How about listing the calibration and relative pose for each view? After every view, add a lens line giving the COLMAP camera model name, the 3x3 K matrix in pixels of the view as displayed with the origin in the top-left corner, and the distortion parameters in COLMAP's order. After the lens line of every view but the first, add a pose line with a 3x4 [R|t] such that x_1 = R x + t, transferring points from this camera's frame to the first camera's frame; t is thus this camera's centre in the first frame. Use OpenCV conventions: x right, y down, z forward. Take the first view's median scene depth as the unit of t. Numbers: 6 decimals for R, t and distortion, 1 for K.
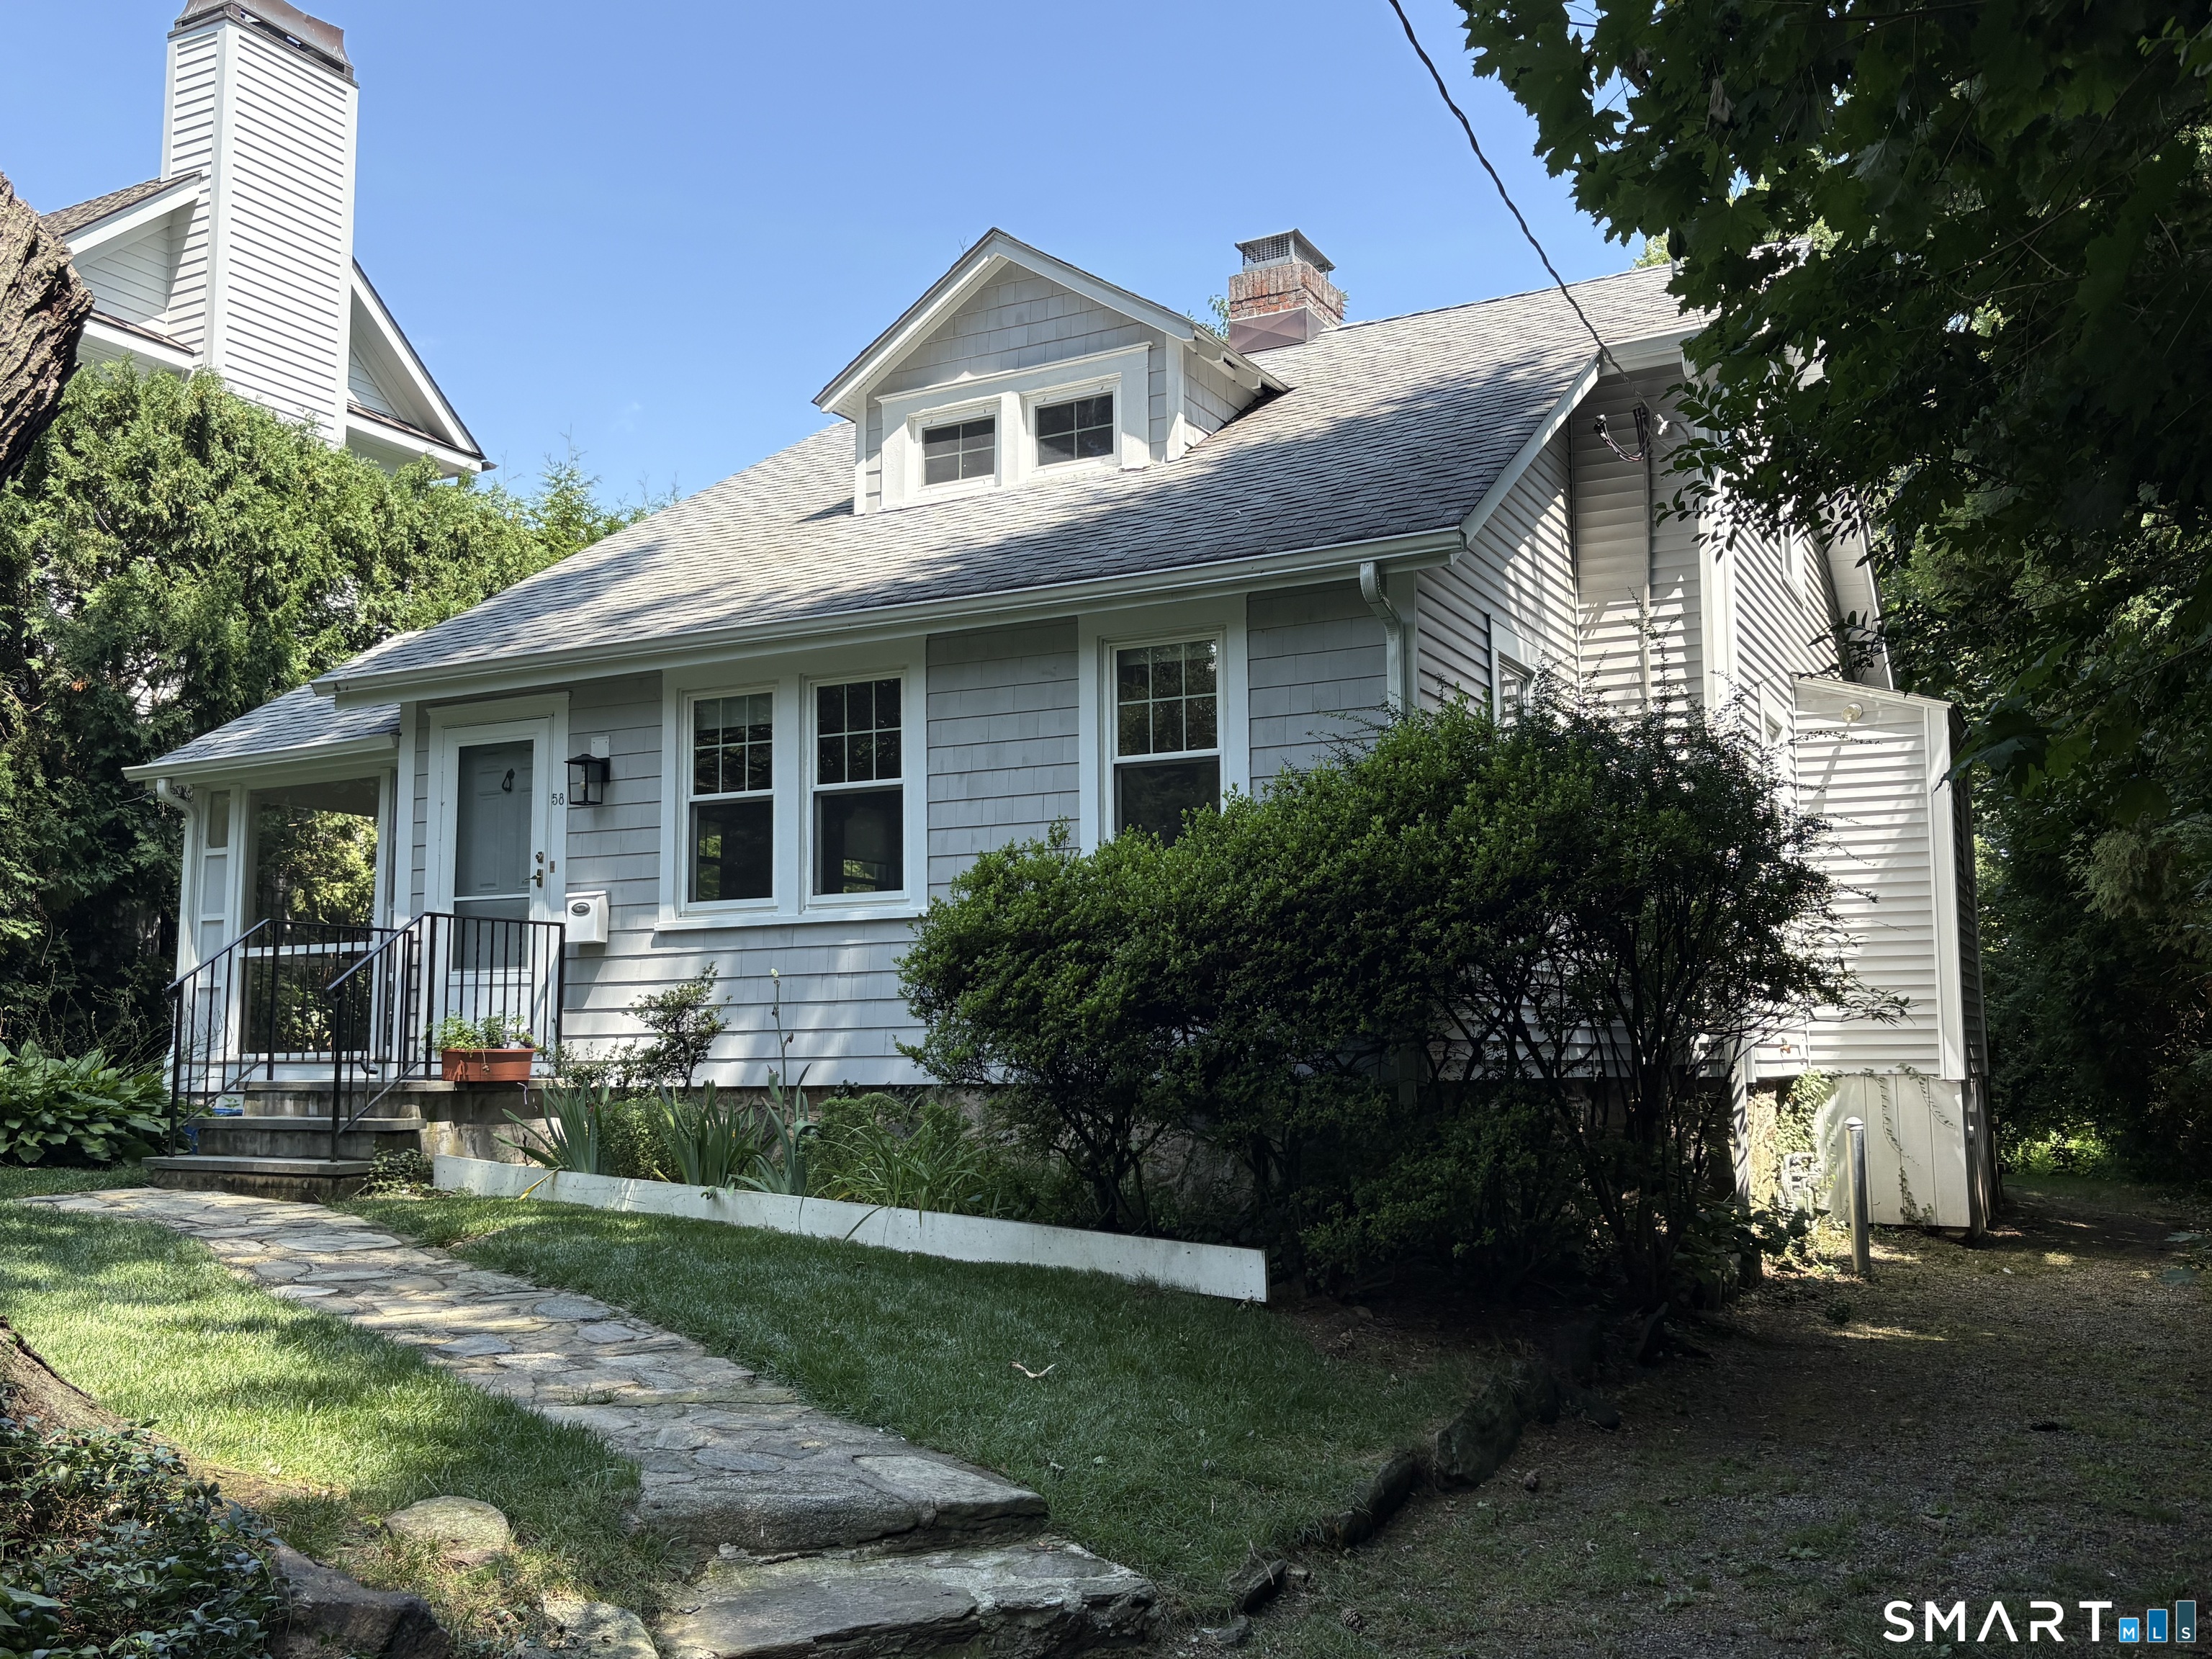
lens RADIAL K [[1934.2, 0, 1134.2], [0, 1934.2, 784.4], [0, 0, 1]] dist [0.044731, -0.063659]
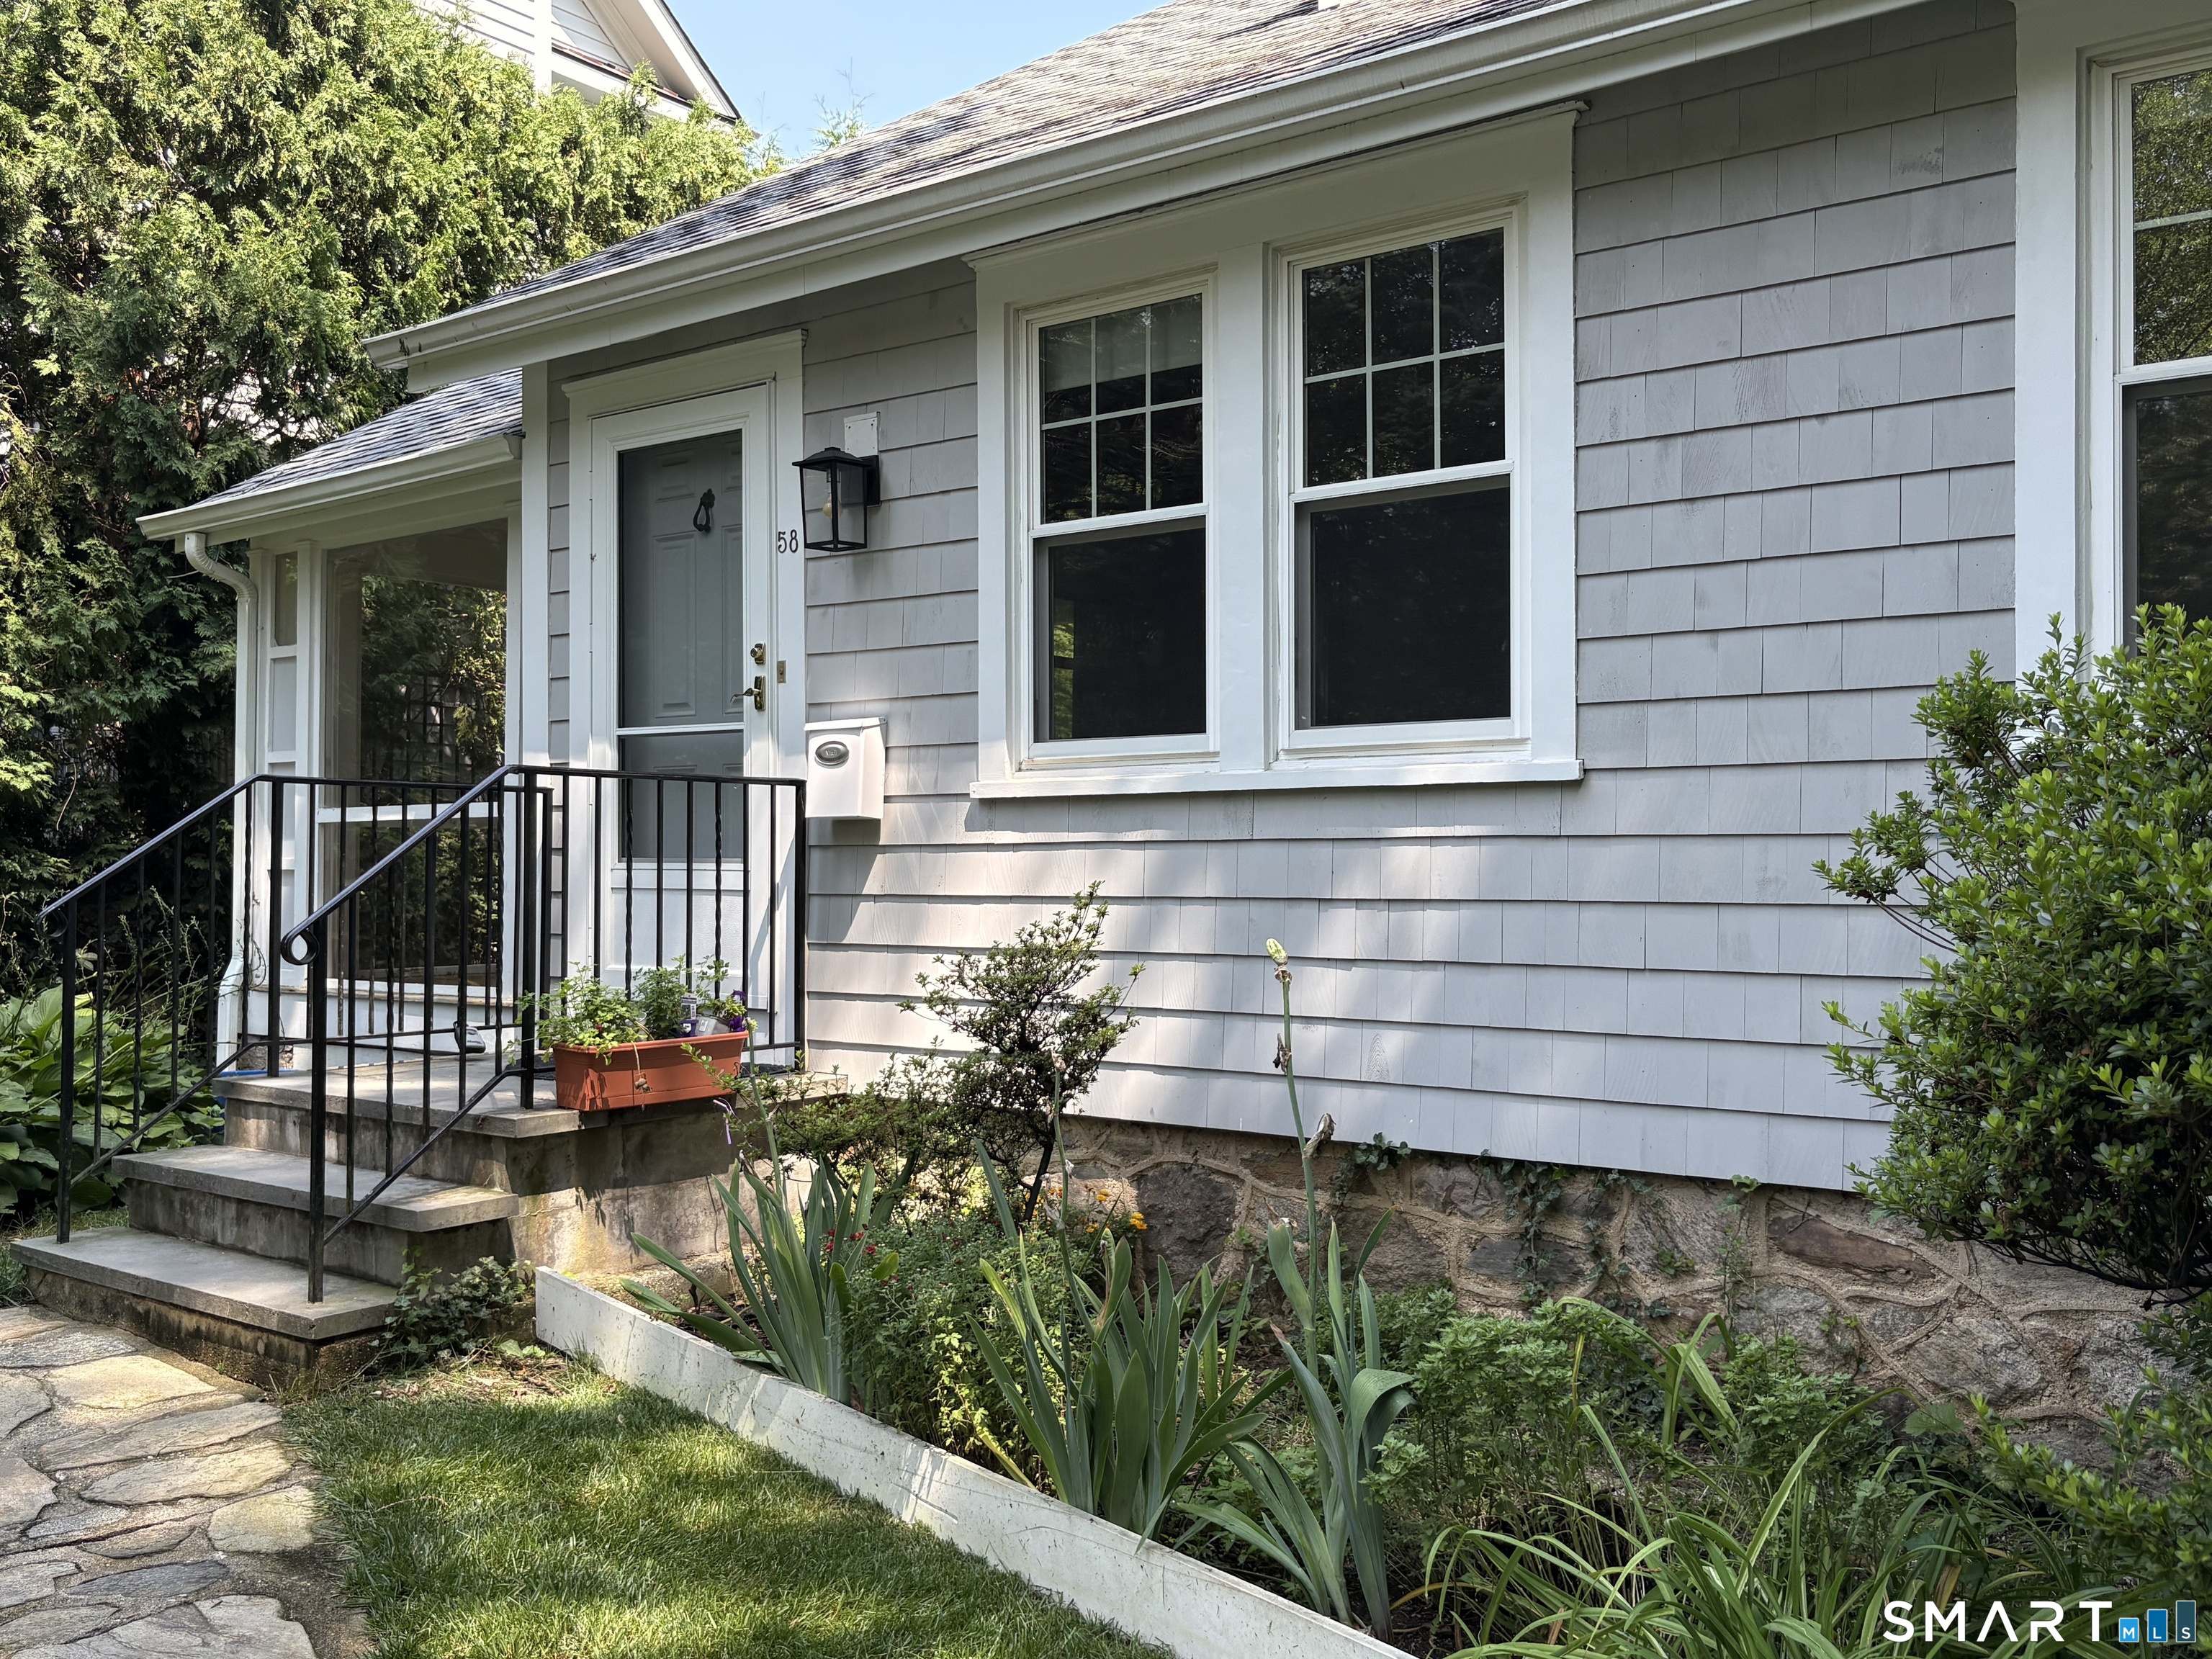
lens RADIAL K [[1934.2, 0, 1121.8], [0, 1934.2, 830.0], [0, 0, 1]] dist [0.044731, -0.063659]
pose [[0.985239, 0.005769, -0.171086, -0.119303], [0.014972, 0.992698, 0.119693, 0.023661], [0.170528, -0.120488, 0.977959, 0.499181]]
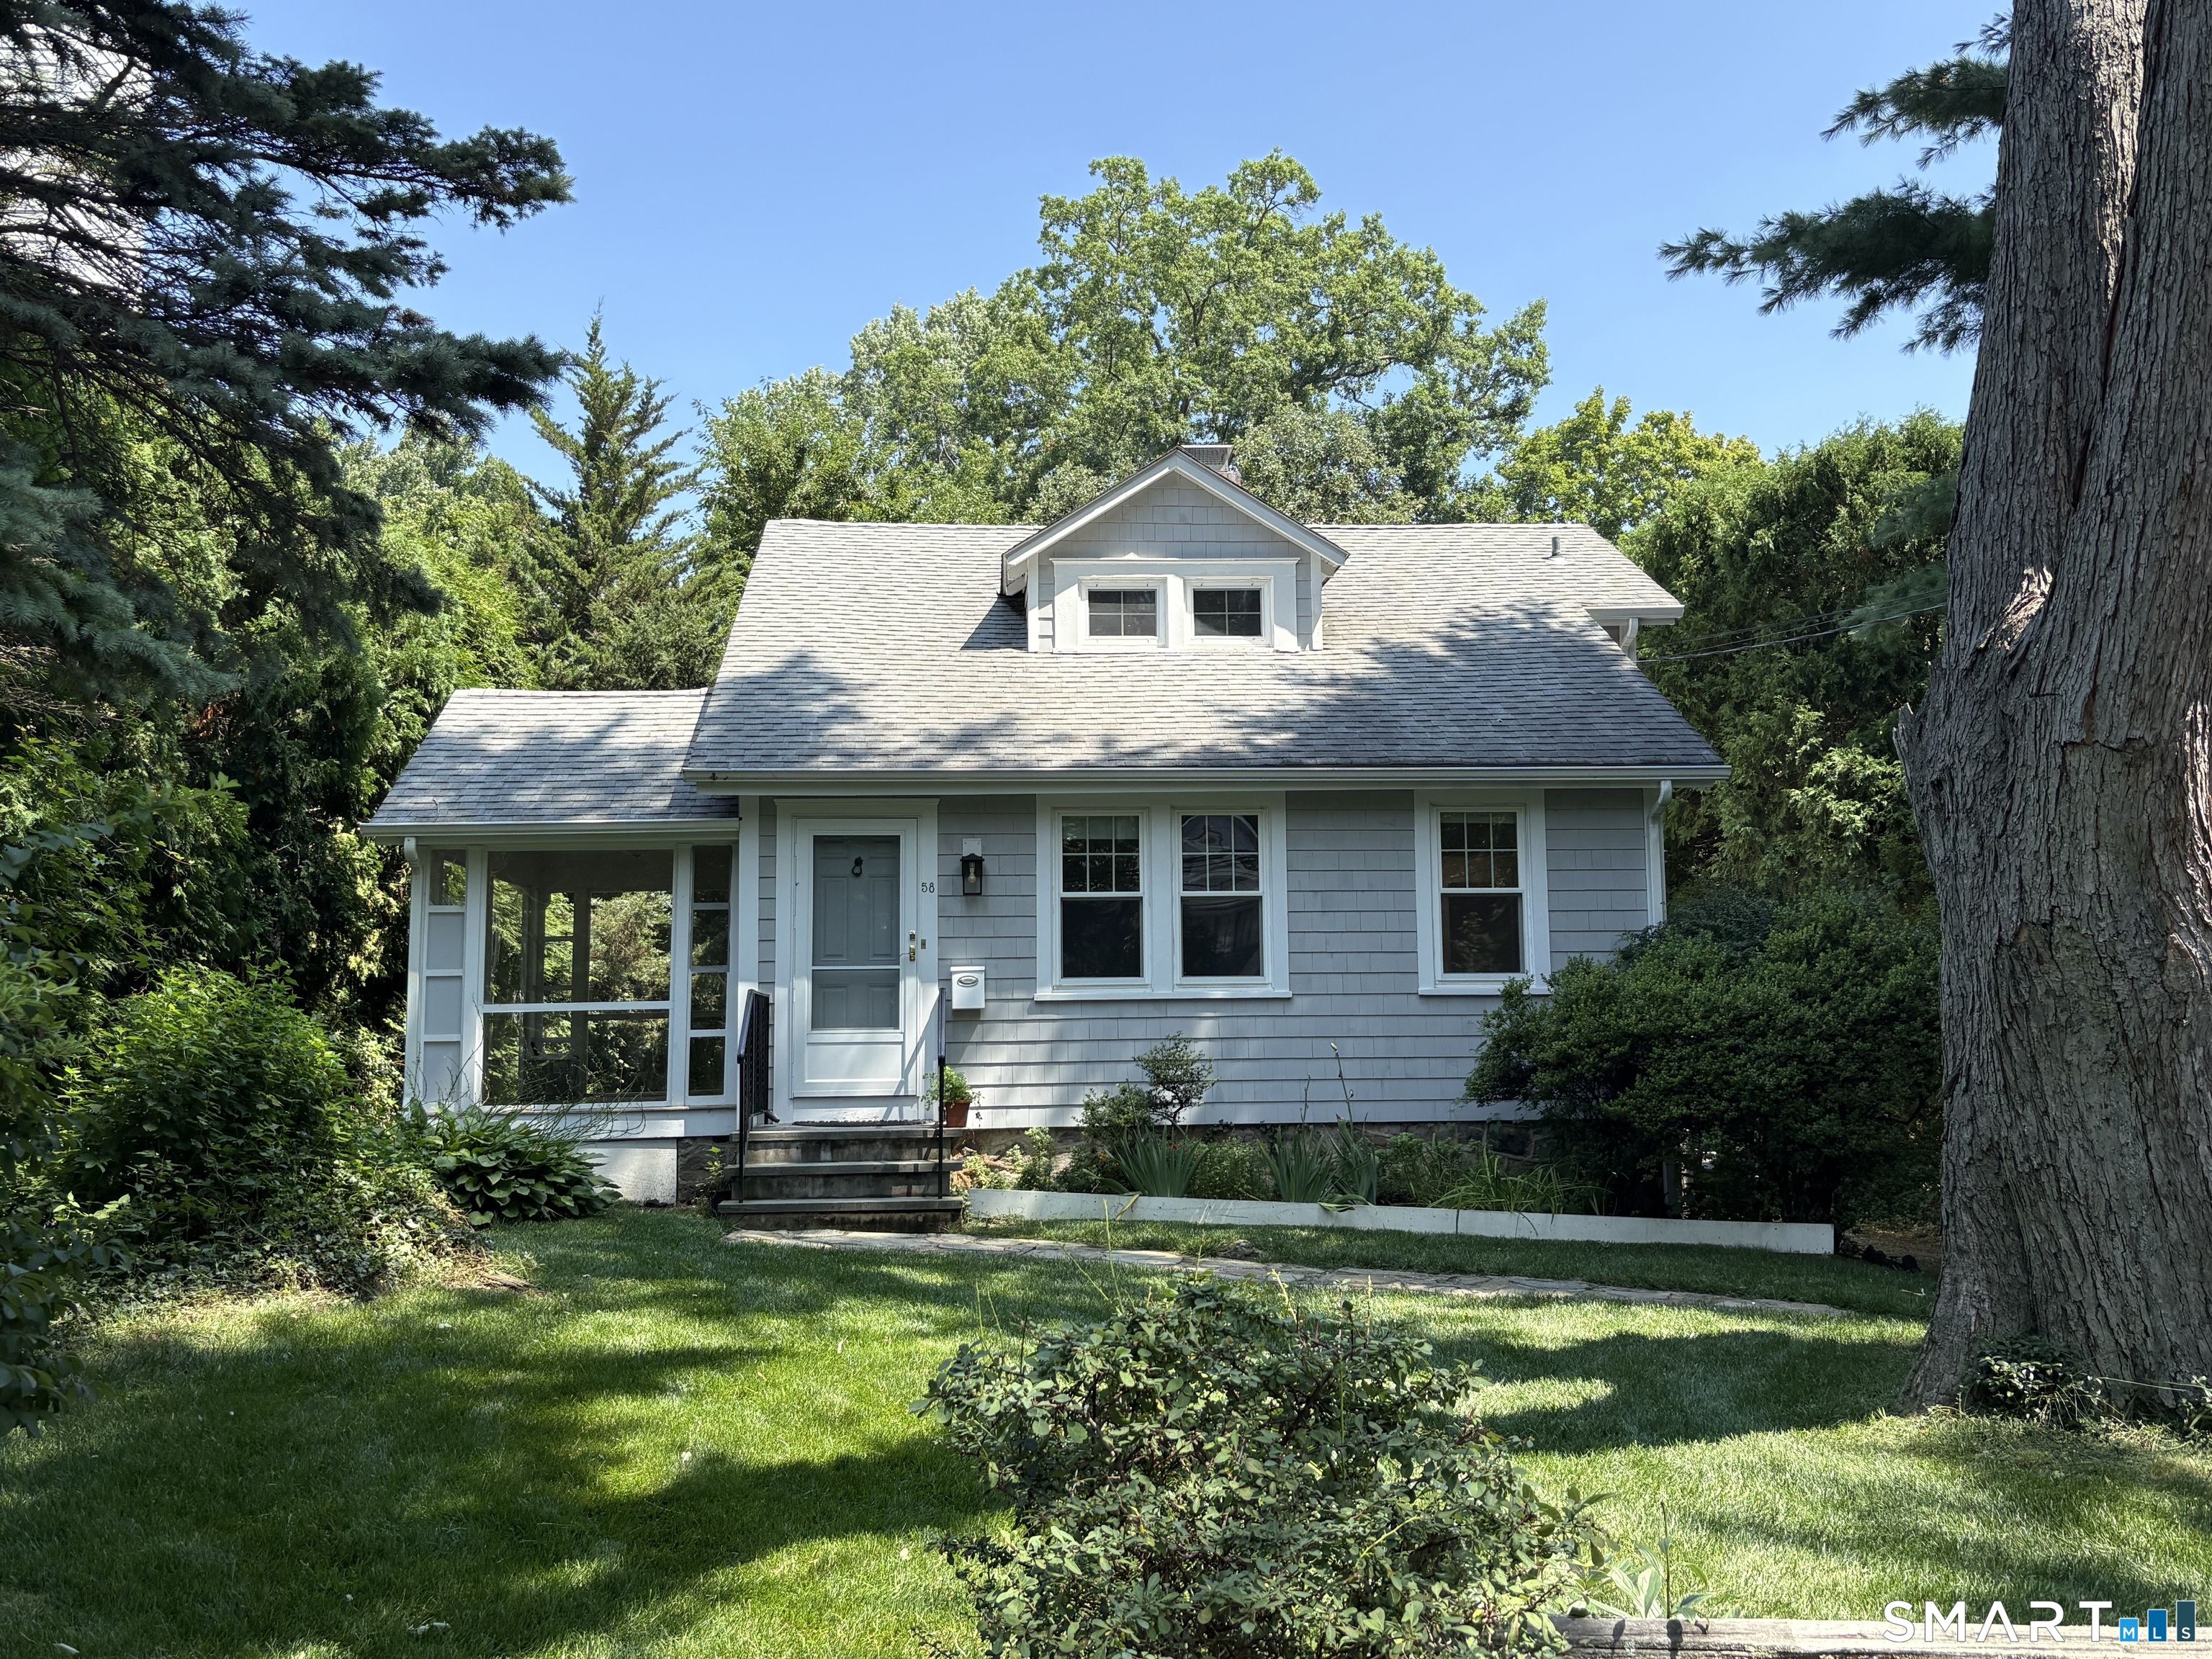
lens RADIAL K [[1934.2, 0, 1107.0], [0, 1934.2, 714.6], [0, 0, 1]] dist [0.044731, -0.063659]
pose [[0.855107, 0.083369, 0.511705, -0.827235], [-0.065109, 0.996441, -0.053541, -0.042301], [-0.514347, 0.012467, 0.857491, -0.085242]]
